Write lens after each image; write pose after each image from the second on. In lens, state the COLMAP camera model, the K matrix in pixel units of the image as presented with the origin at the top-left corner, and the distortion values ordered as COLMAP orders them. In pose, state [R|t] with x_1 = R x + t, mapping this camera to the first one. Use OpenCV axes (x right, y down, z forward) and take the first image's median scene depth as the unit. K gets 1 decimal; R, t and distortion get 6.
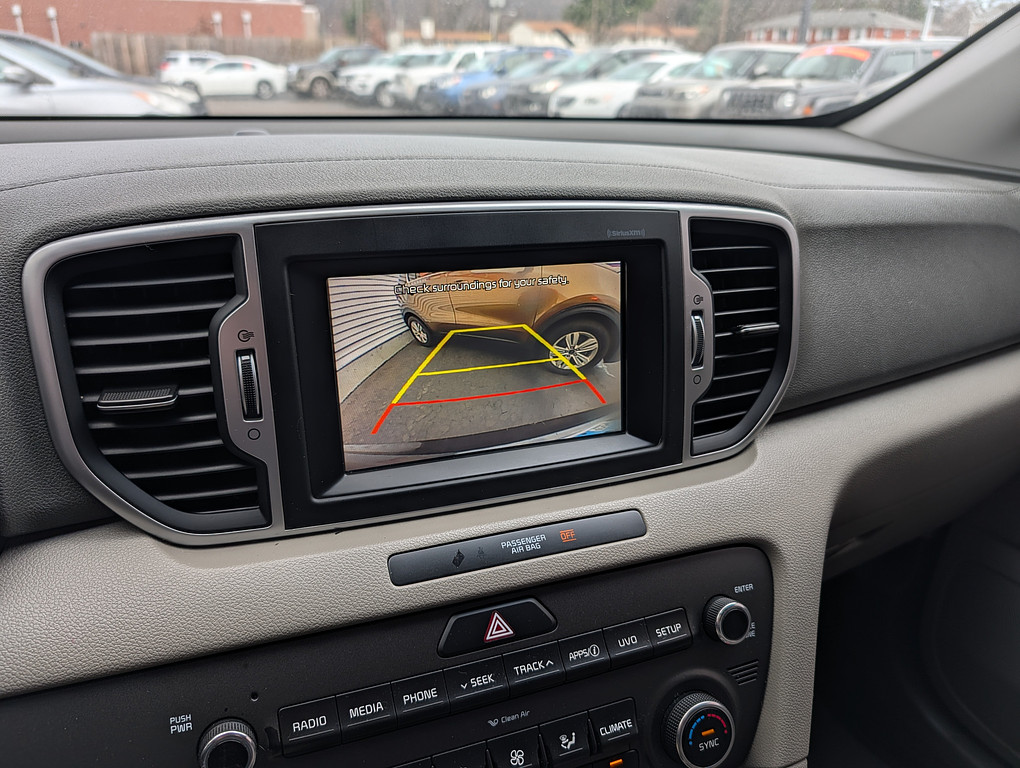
lens RADIAL K [[720.5, 0, 528.8], [0, 720.5, 387.6], [0, 0, 1]] dist [0.000131, -0.008673]
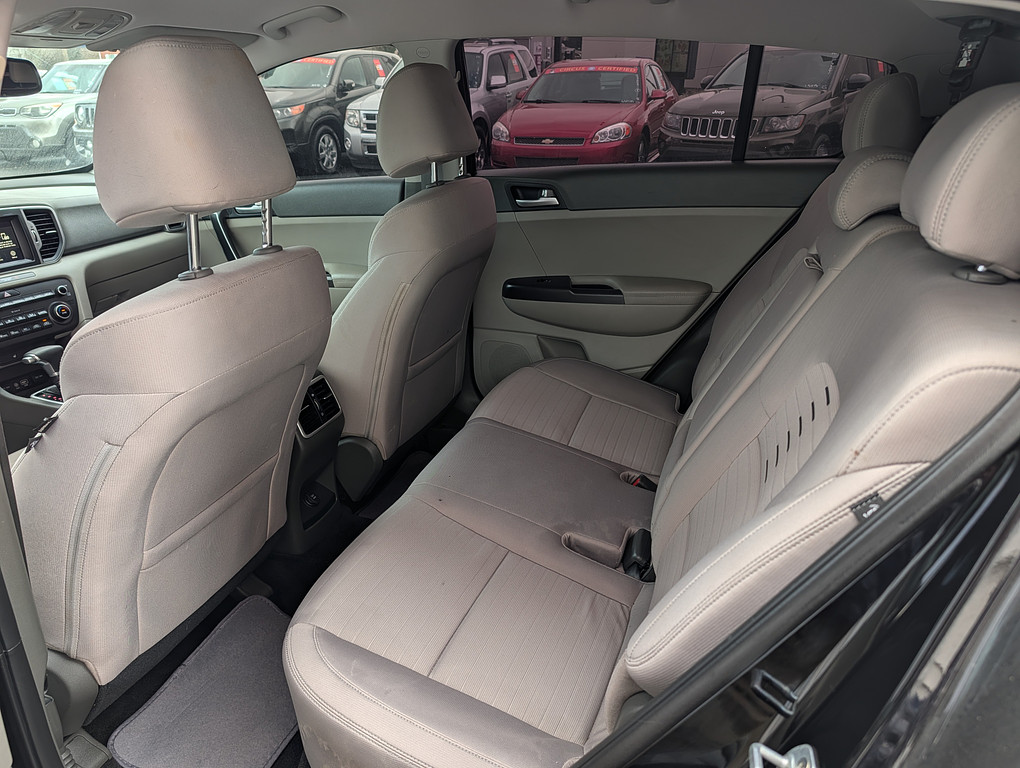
lens RADIAL K [[720.5, 0, 528.8], [0, 720.5, 387.6], [0, 0, 1]] dist [0.000131, -0.008673]
pose [[0.718627, -0.292616, 0.630834, -0.632459], [0.288846, 0.950803, 0.111990, 1.174704], [-0.632569, 0.101735, 0.767793, -4.136477]]
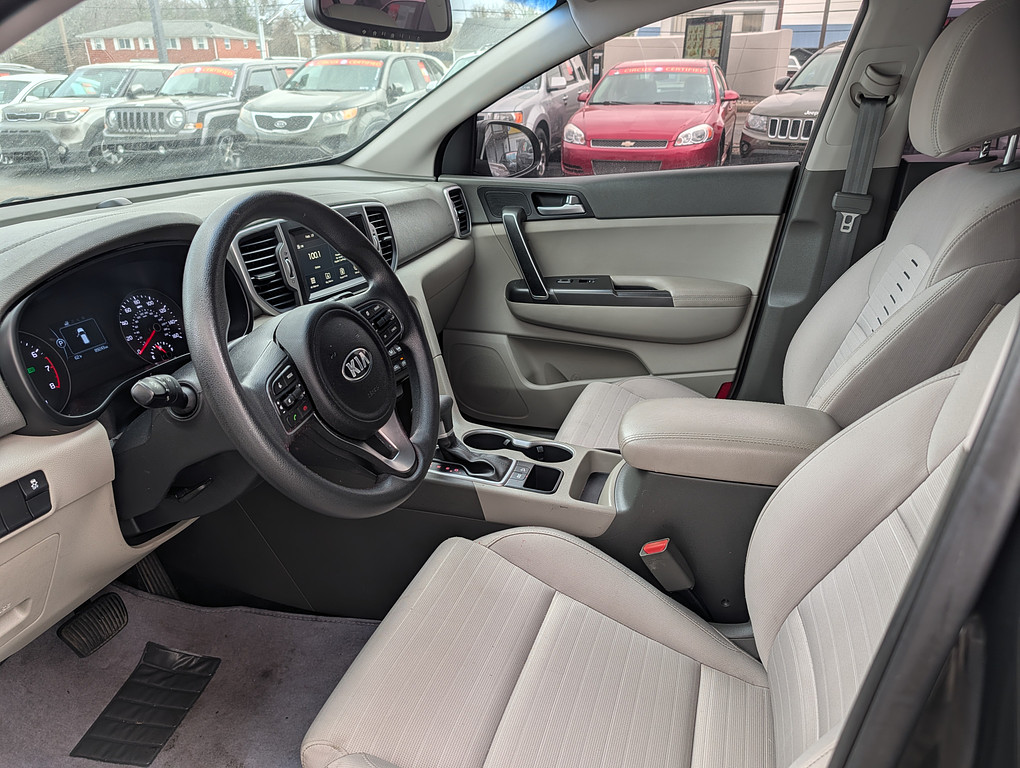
lens RADIAL K [[719.6, 0, 532.8], [0, 719.6, 384.9], [0, 0, 1]] dist [-0.012693, 0.005983]
pose [[0.701088, -0.291136, 0.650934, -1.531367], [0.296379, 0.949243, 0.105343, 0.400660], [-0.648564, 0.119068, 0.751789, -1.788334]]
